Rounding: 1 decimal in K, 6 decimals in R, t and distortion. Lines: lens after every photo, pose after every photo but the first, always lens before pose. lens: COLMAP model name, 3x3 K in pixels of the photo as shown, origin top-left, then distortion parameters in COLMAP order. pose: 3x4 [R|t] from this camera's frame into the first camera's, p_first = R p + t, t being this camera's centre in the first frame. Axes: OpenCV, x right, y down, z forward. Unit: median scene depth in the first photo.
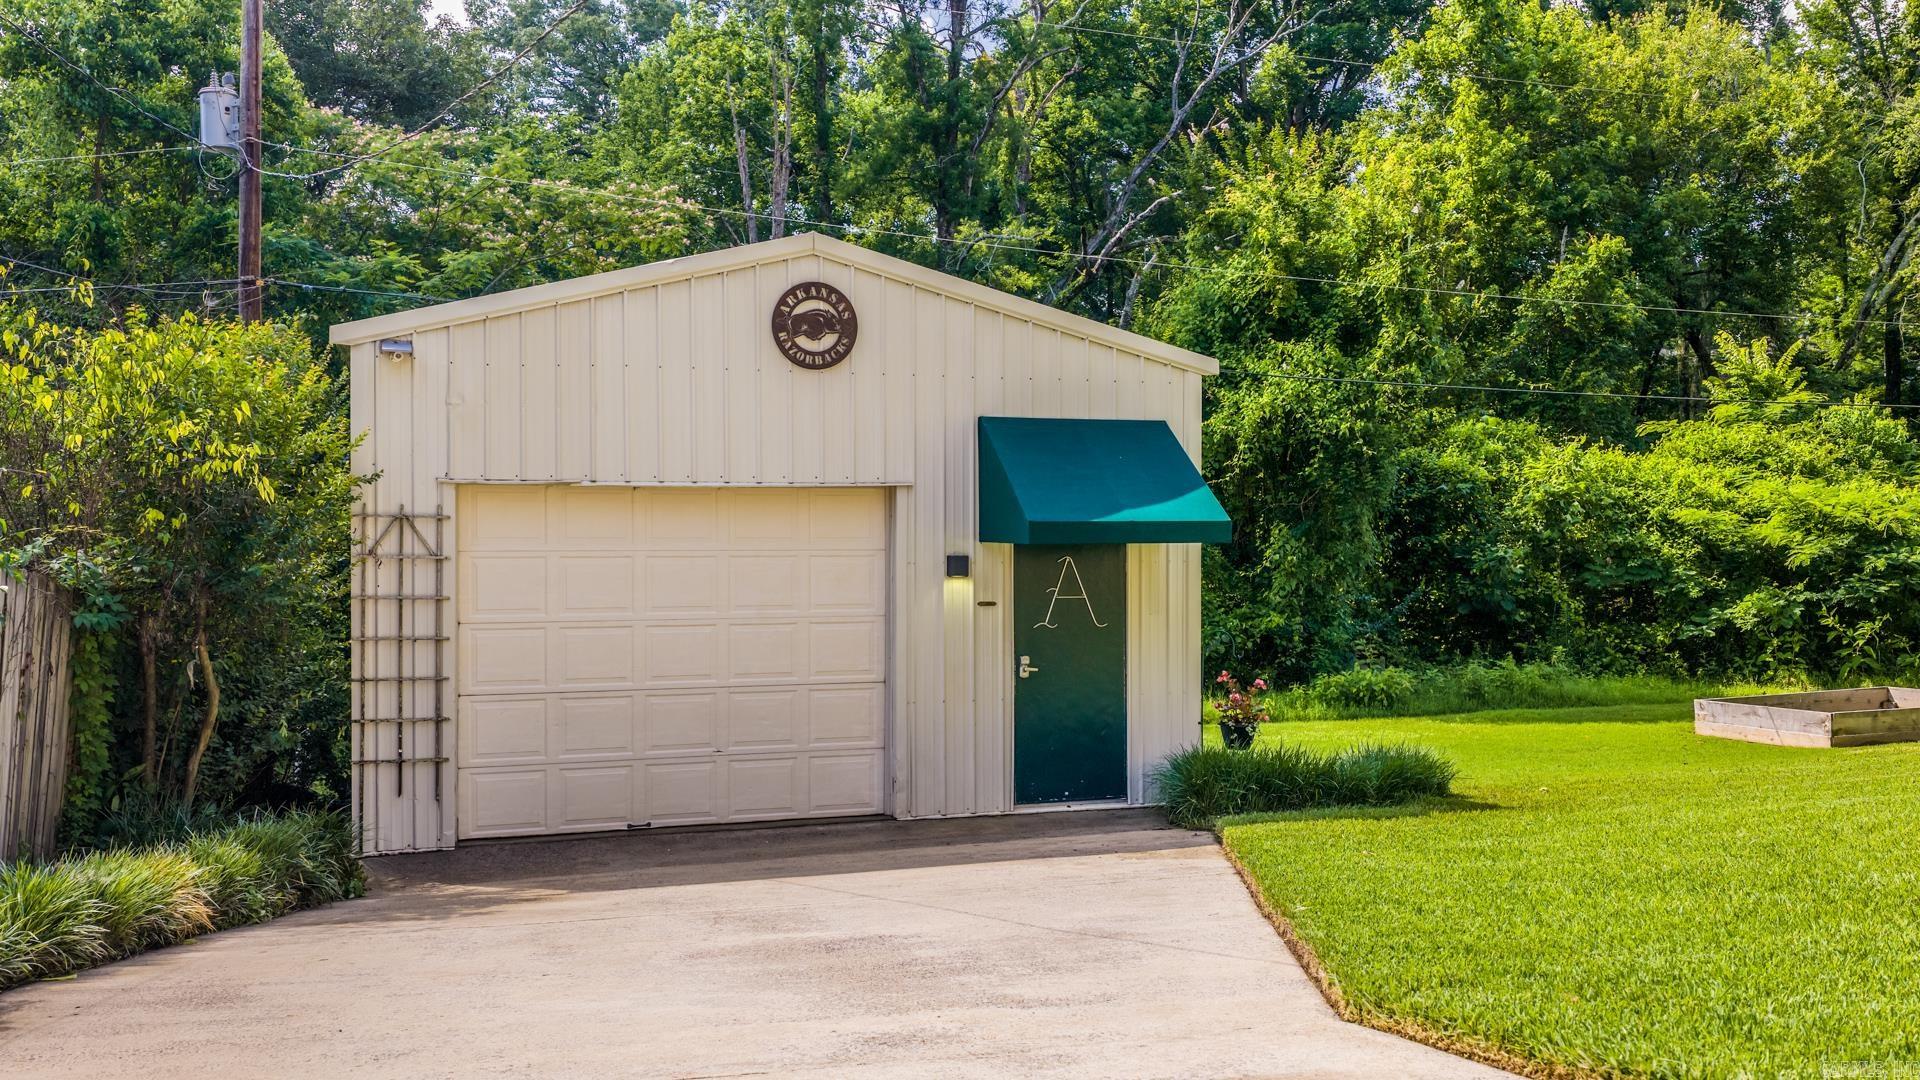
lens RADIAL K [[1647.6, 0, 963.4], [0, 1647.6, 549.0], [0, 0, 1]] dist [0.026559, -0.066340]
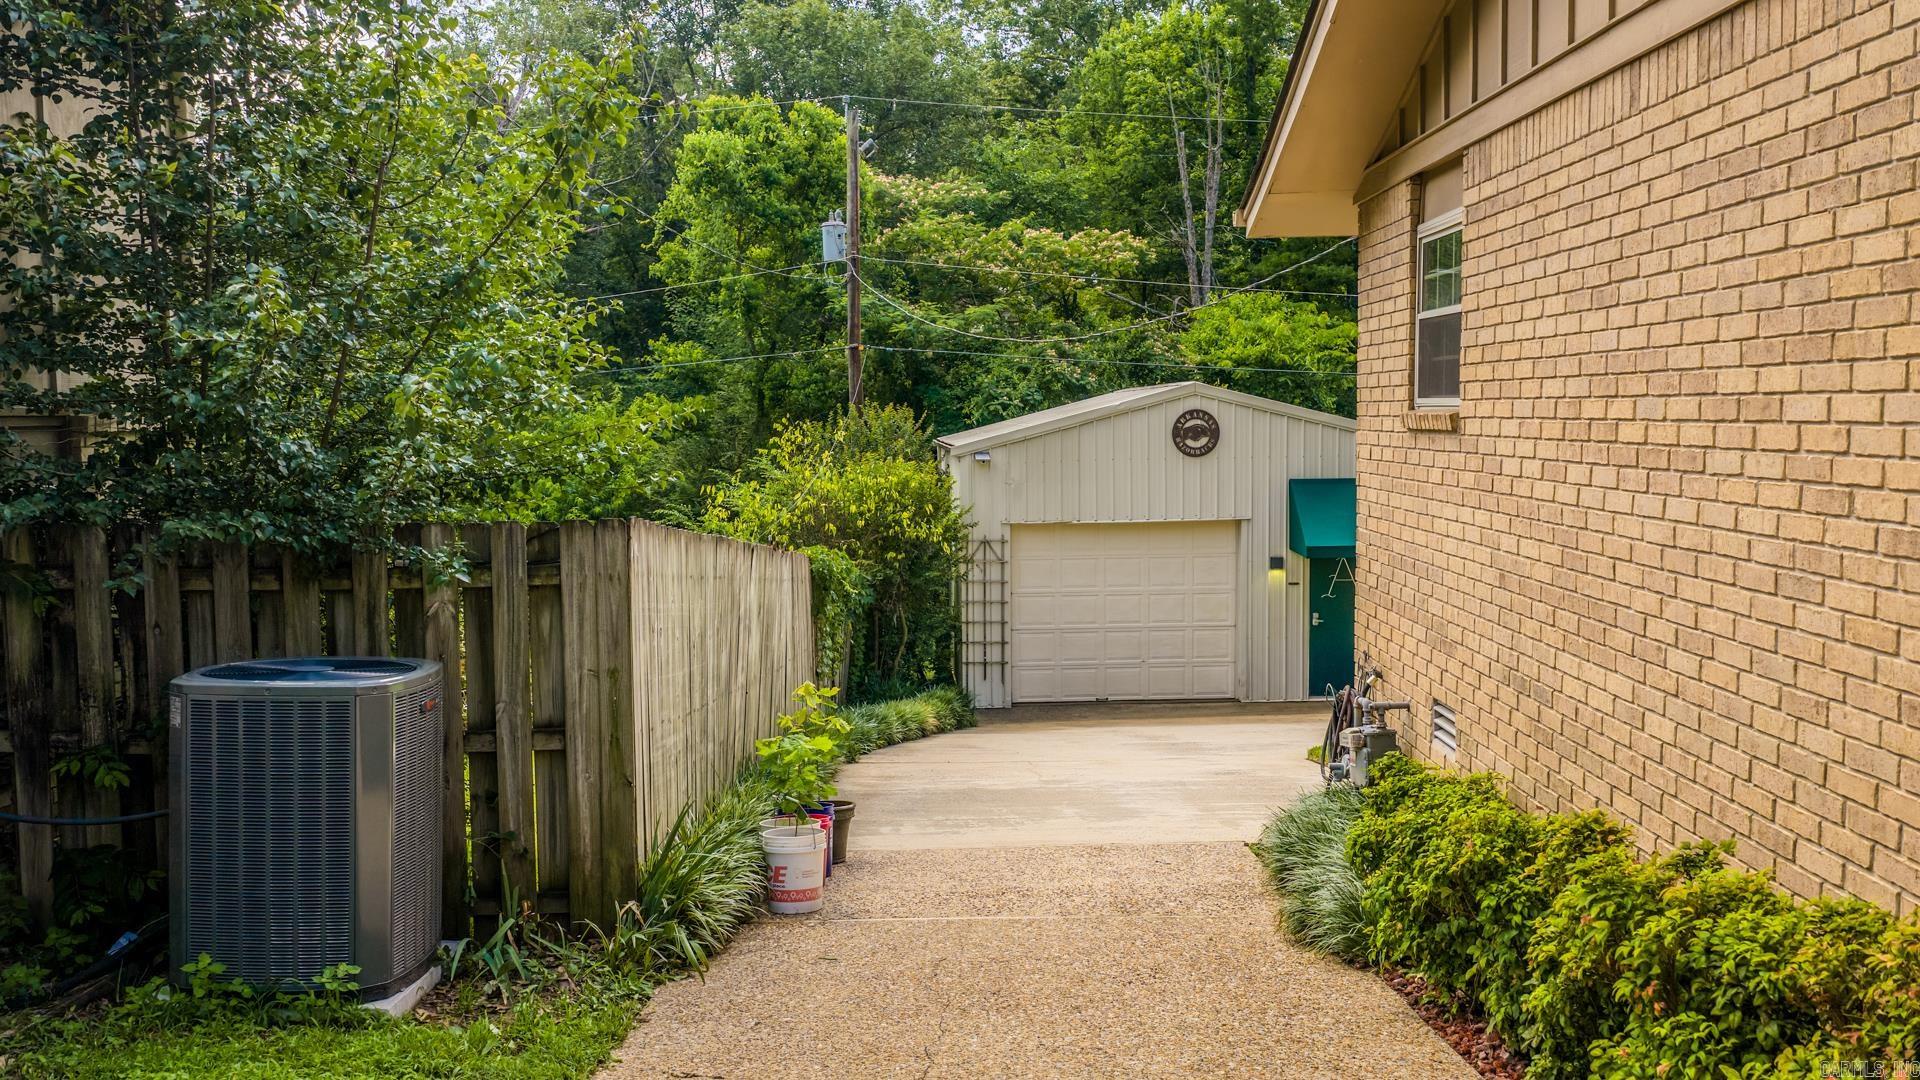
lens RADIAL K [[1647.6, 0, 963.4], [0, 1647.6, 549.0], [0, 0, 1]] dist [0.026559, -0.066340]
pose [[0.962586, 0.011002, -0.270753, 0.160007], [0.007723, 0.997656, 0.067997, -0.134353], [0.270866, -0.067544, 0.960244, -0.846139]]
